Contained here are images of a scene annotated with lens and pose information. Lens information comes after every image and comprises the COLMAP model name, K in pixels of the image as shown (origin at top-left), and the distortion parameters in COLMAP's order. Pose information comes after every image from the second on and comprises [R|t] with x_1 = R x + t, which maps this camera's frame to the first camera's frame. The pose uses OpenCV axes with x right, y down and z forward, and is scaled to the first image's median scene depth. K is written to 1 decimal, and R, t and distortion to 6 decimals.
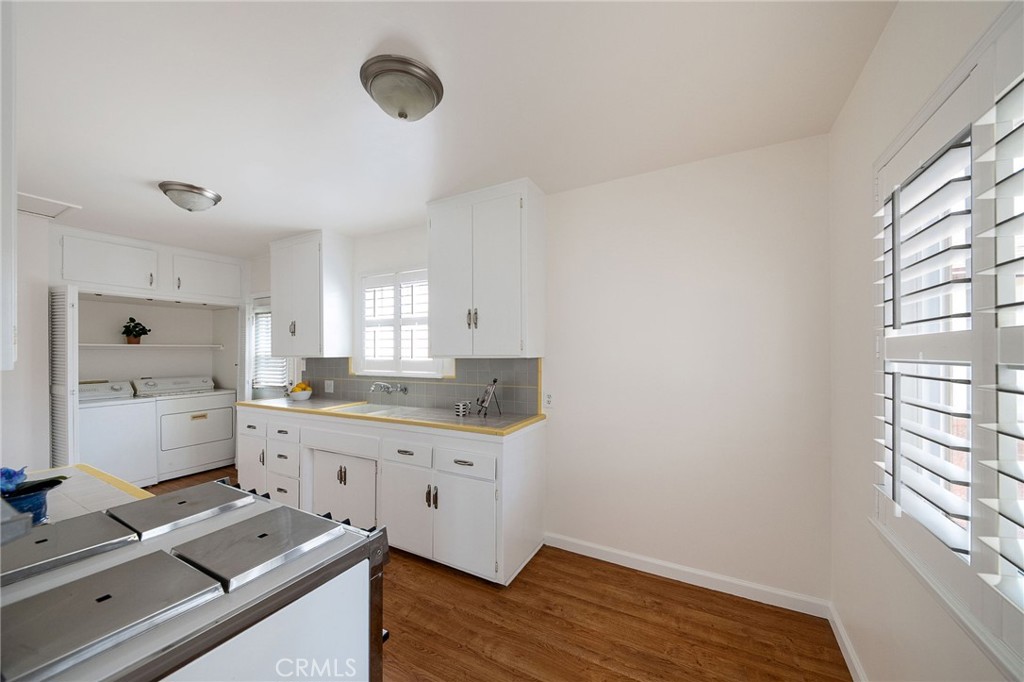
lens RADIAL K [[360.4, 0, 512.0], [0, 360.4, 341.0], [0, 0, 1]] dist [0.016576, -0.010113]
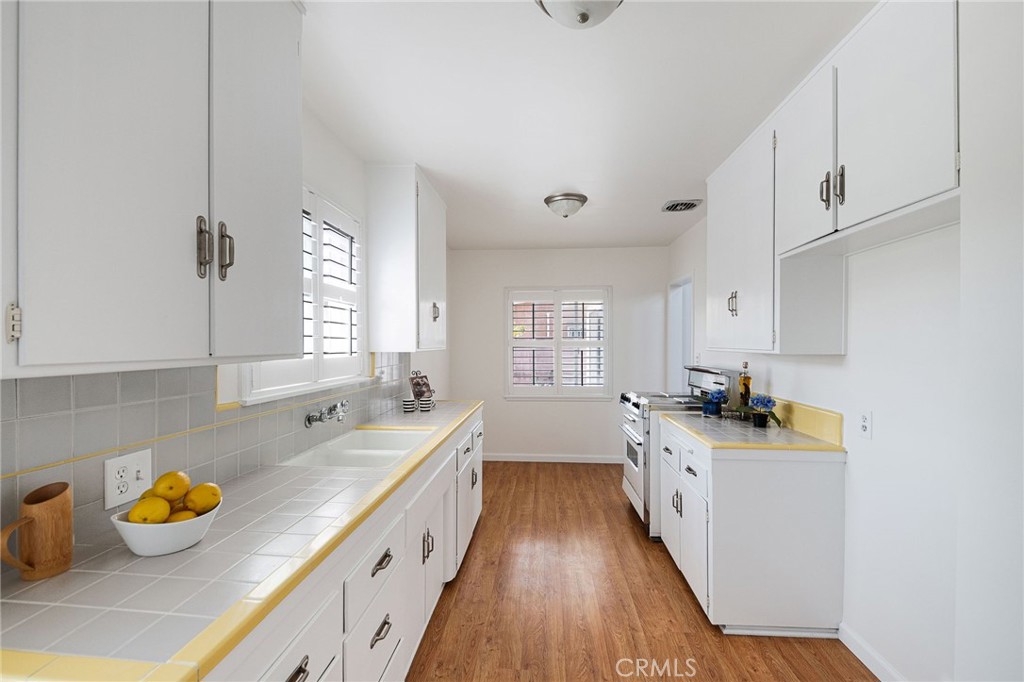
lens RADIAL K [[433.1, 0, 512.0], [0, 433.1, 341.0], [0, 0, 1]] dist [0.038379, -0.028208]
pose [[-0.395148, 0.008070, 0.918582, -1.132640], [-0.030948, 0.999277, -0.022092, 0.033451], [-0.918096, -0.037158, -0.394613, 1.094258]]
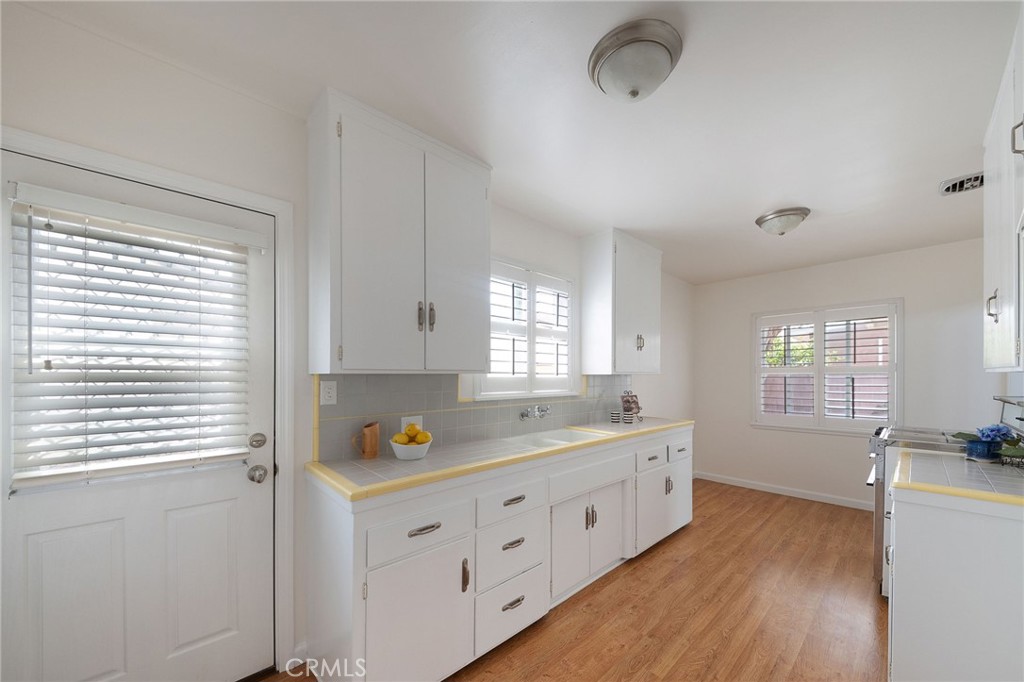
lens RADIAL K [[371.1, 0, 513.6], [0, 371.1, 367.4], [0, 0, 1]] dist [0.017319, -0.011727]
pose [[0.328302, 0.024120, 0.944265, -1.242984], [-0.032610, 0.999367, -0.014190, 0.046777], [-0.944010, -0.026134, 0.328881, 0.837989]]
